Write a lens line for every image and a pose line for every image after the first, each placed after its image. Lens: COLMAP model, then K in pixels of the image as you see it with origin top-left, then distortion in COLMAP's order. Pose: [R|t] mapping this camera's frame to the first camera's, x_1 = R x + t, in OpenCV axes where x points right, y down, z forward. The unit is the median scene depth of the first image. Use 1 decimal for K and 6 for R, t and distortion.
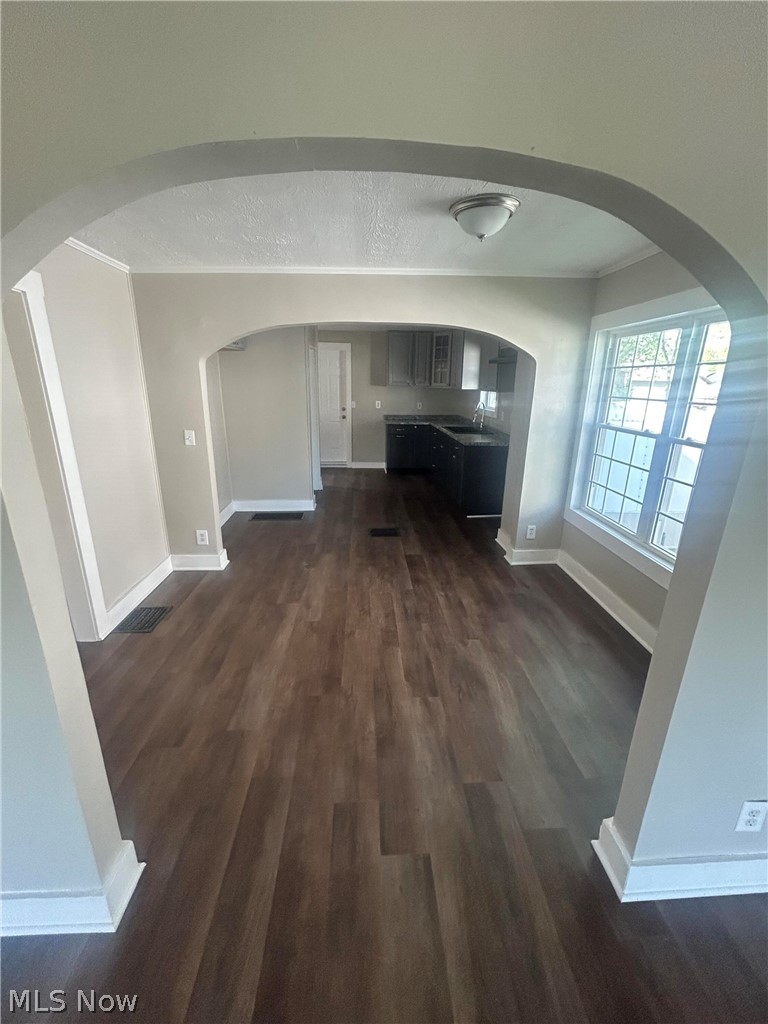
lens RADIAL K [[413.9, 0, 384.0], [0, 413.9, 512.0], [0, 0, 1]] dist [0.001193, 0.000048]
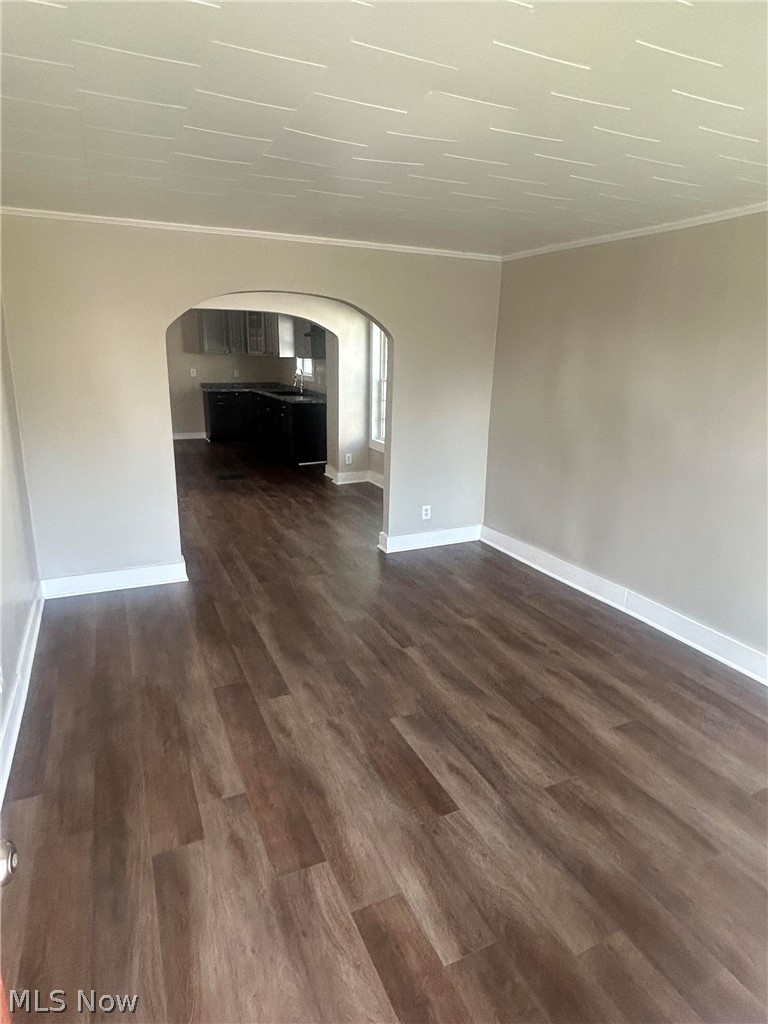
lens RADIAL K [[586.4, 0, 384.0], [0, 586.4, 512.0], [0, 0, 1]] dist [0.001238, 0.000064]
pose [[0.926527, -0.095859, 0.363811, -0.160911], [0.107480, 0.994137, -0.011782, 0.158765], [-0.360549, 0.050019, 0.931398, -0.521509]]
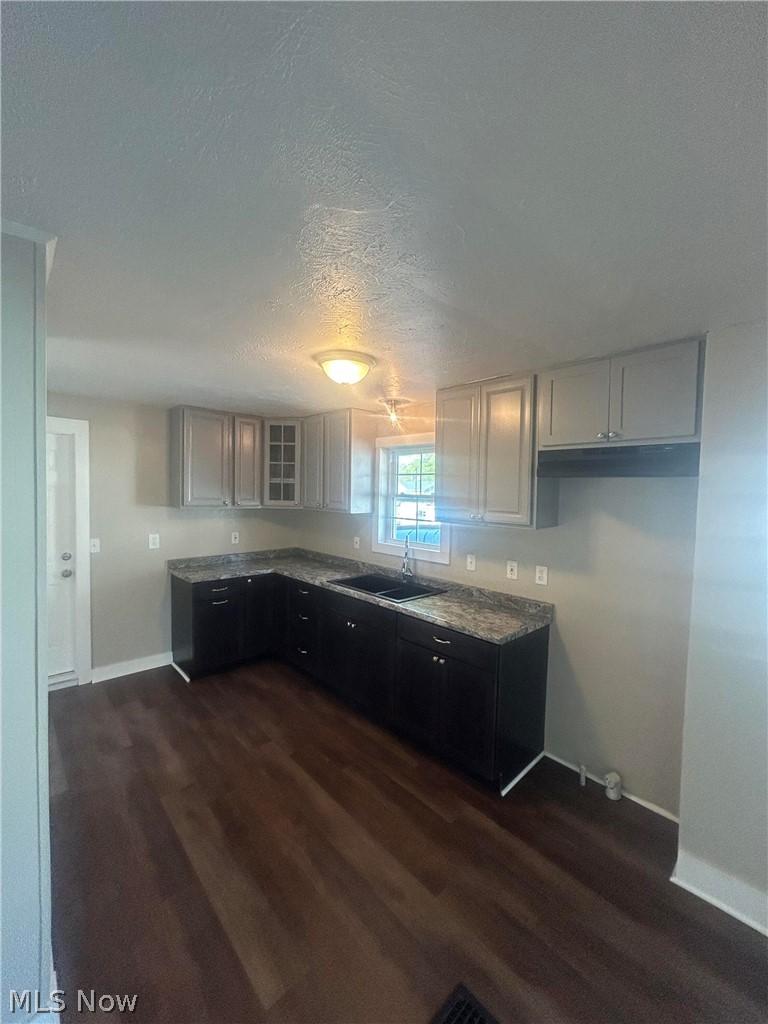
lens RADIAL K [[413.9, 0, 384.0], [0, 413.9, 512.0], [0, 0, 1]] dist [0.001193, 0.000048]
pose [[0.770756, -0.025975, 0.636600, -0.144597], [0.182039, 0.966495, -0.180966, -0.186113], [-0.610571, 0.255367, 0.749661, 0.543505]]
